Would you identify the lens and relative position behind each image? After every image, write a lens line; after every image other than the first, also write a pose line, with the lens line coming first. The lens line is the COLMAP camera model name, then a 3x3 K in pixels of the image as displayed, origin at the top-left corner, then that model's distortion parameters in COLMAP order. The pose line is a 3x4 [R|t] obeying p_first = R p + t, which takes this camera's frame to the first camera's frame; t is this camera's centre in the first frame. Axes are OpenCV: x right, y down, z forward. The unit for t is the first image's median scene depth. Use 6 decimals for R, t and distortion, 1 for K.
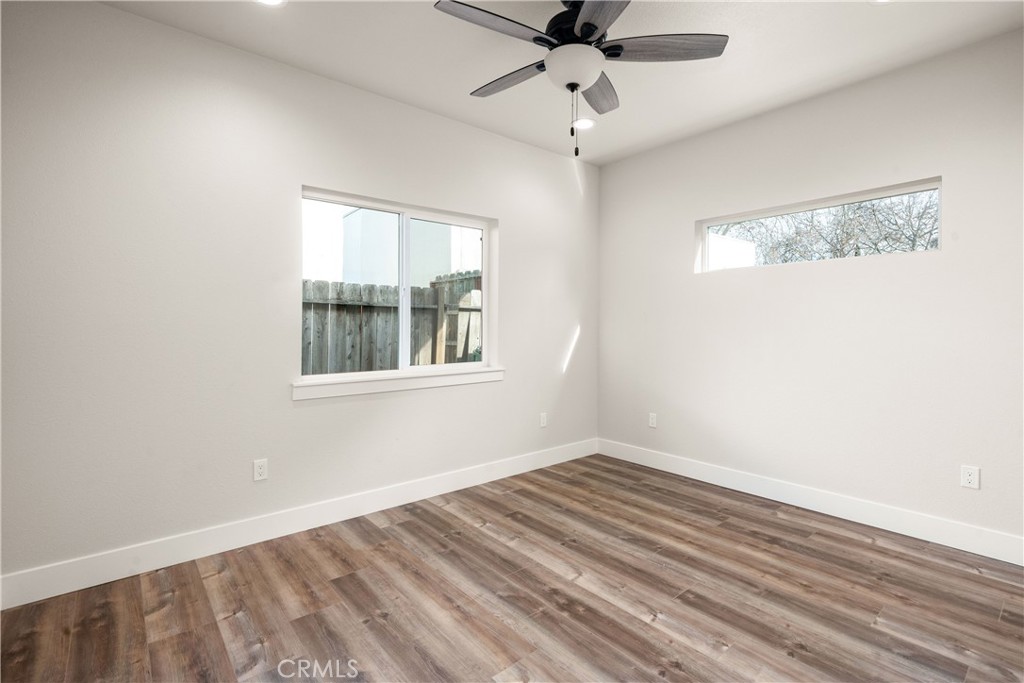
lens RADIAL K [[477.0, 0, 512.0], [0, 477.0, 341.5], [0, 0, 1]] dist [0.000045, 0.000304]
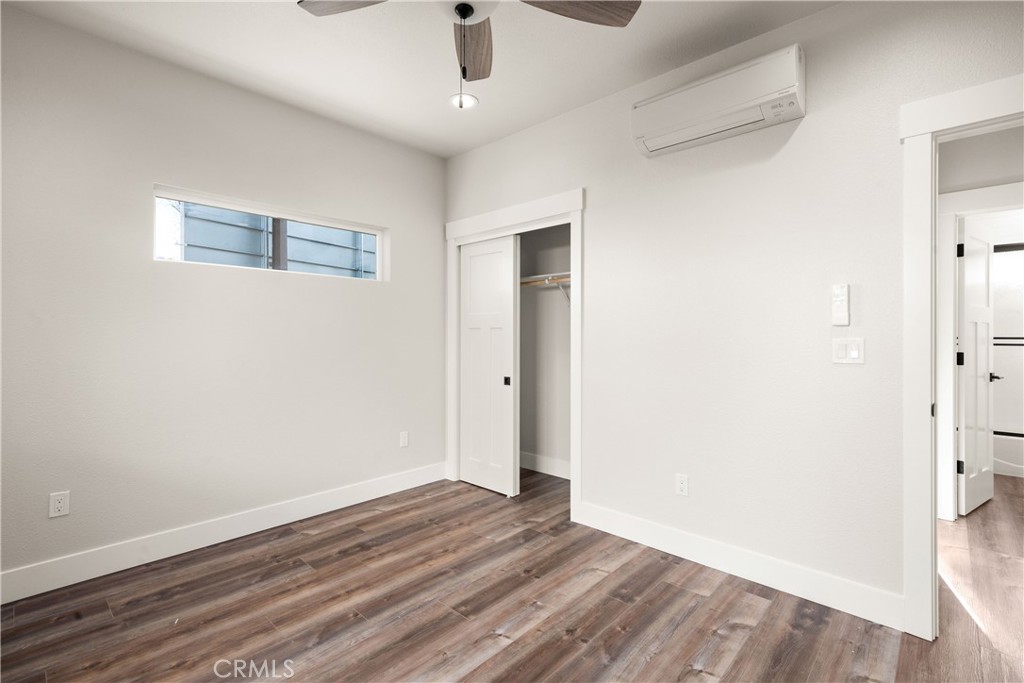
lens RADIAL K [[463.9, 0, 512.0], [0, 463.9, 341.5], [0, 0, 1]] dist [0.003234, 0.000452]
pose [[-0.115658, -0.012676, 0.993208, -0.489864], [0.032838, 0.999323, 0.016577, -0.028082], [-0.992746, 0.034532, -0.115164, 0.823040]]
